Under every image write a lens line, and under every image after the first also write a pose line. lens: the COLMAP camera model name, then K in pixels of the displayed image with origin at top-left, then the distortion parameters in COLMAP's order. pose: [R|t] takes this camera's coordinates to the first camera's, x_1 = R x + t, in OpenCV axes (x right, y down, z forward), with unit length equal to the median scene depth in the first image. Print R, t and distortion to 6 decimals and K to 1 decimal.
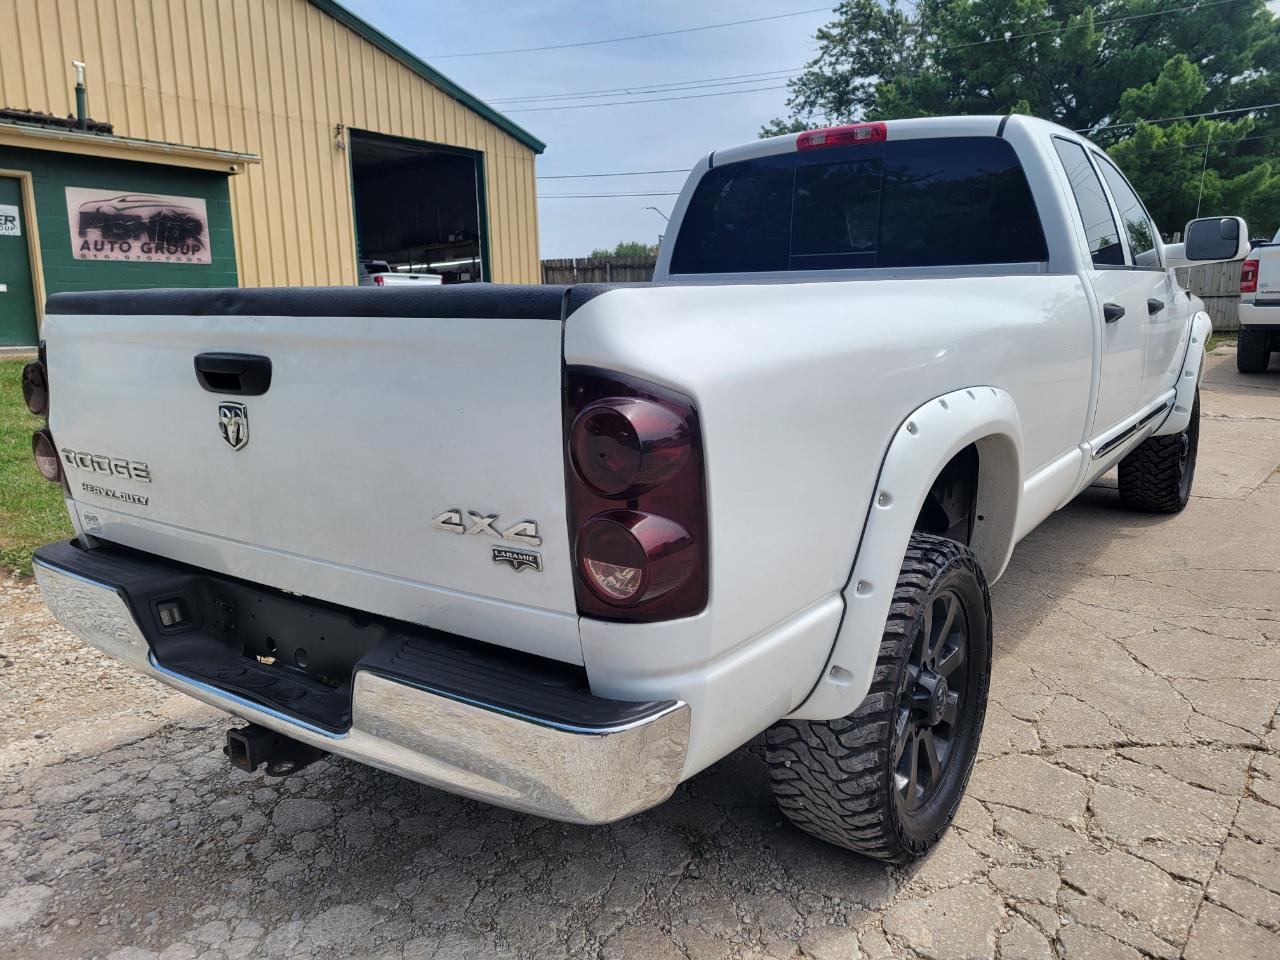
lens RADIAL K [[1048.4, 0, 641.3], [0, 1048.4, 525.7], [0, 0, 1]] dist [0.058568, -0.033773]
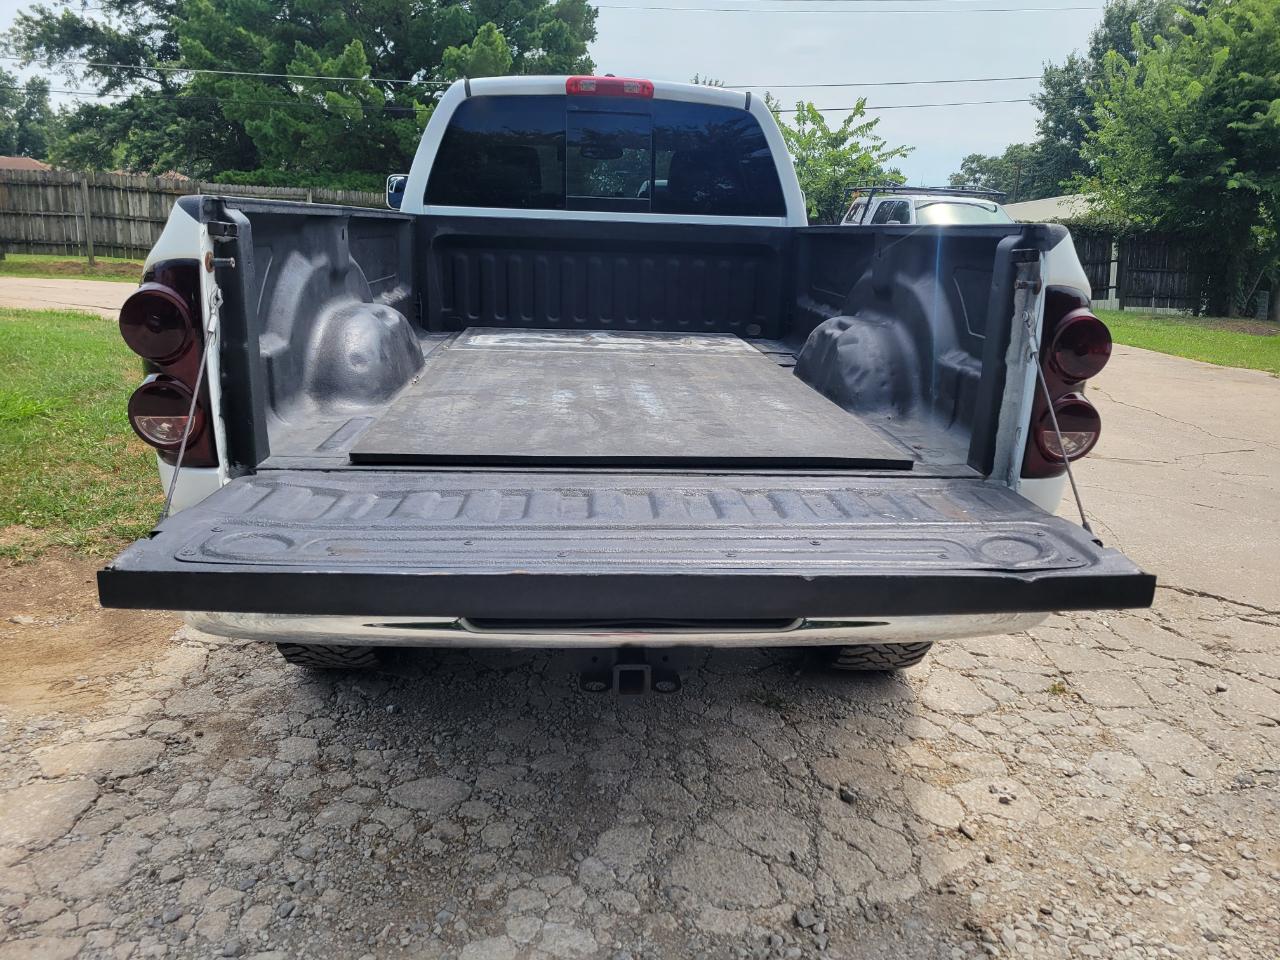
lens RADIAL K [[1059.6, 0, 640.6], [0, 1059.6, 588.2], [0, 0, 1]] dist [0.053801, -0.033303]
pose [[0.718209, -0.181549, 0.671726, -0.220920], [0.112709, 0.982967, 0.145160, -0.005538], [-0.686639, -0.028546, 0.726438, 0.056508]]
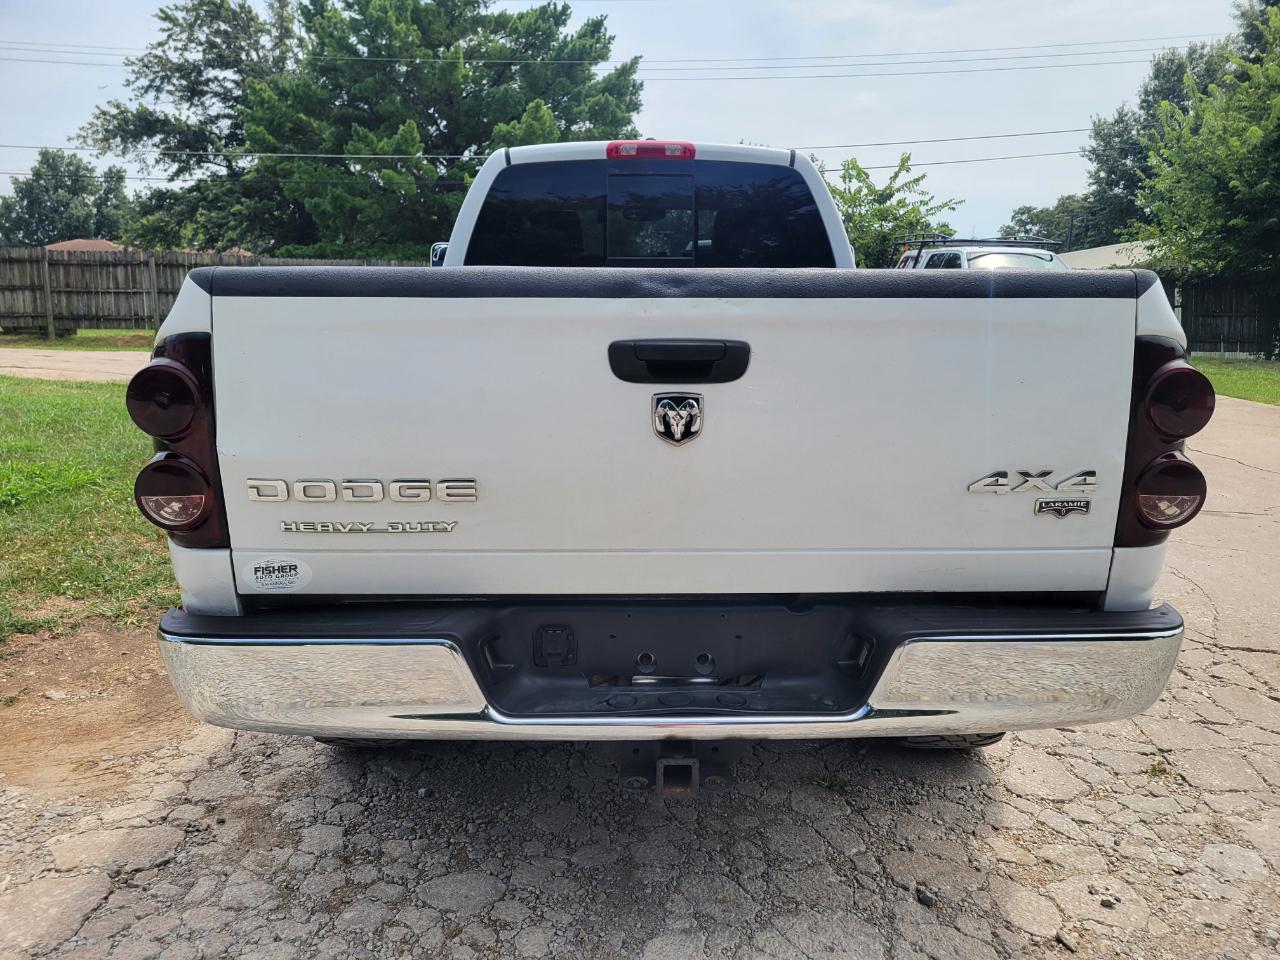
lens RADIAL K [[1082.2, 0, 619.7], [0, 1082.2, 520.3], [0, 0, 1]] dist [0.075663, -0.073707]
pose [[0.760296, -0.112860, 0.639697, -0.211908], [0.127853, 0.991527, 0.022976, -0.007438], [-0.636870, 0.064319, 0.768283, 0.064150]]
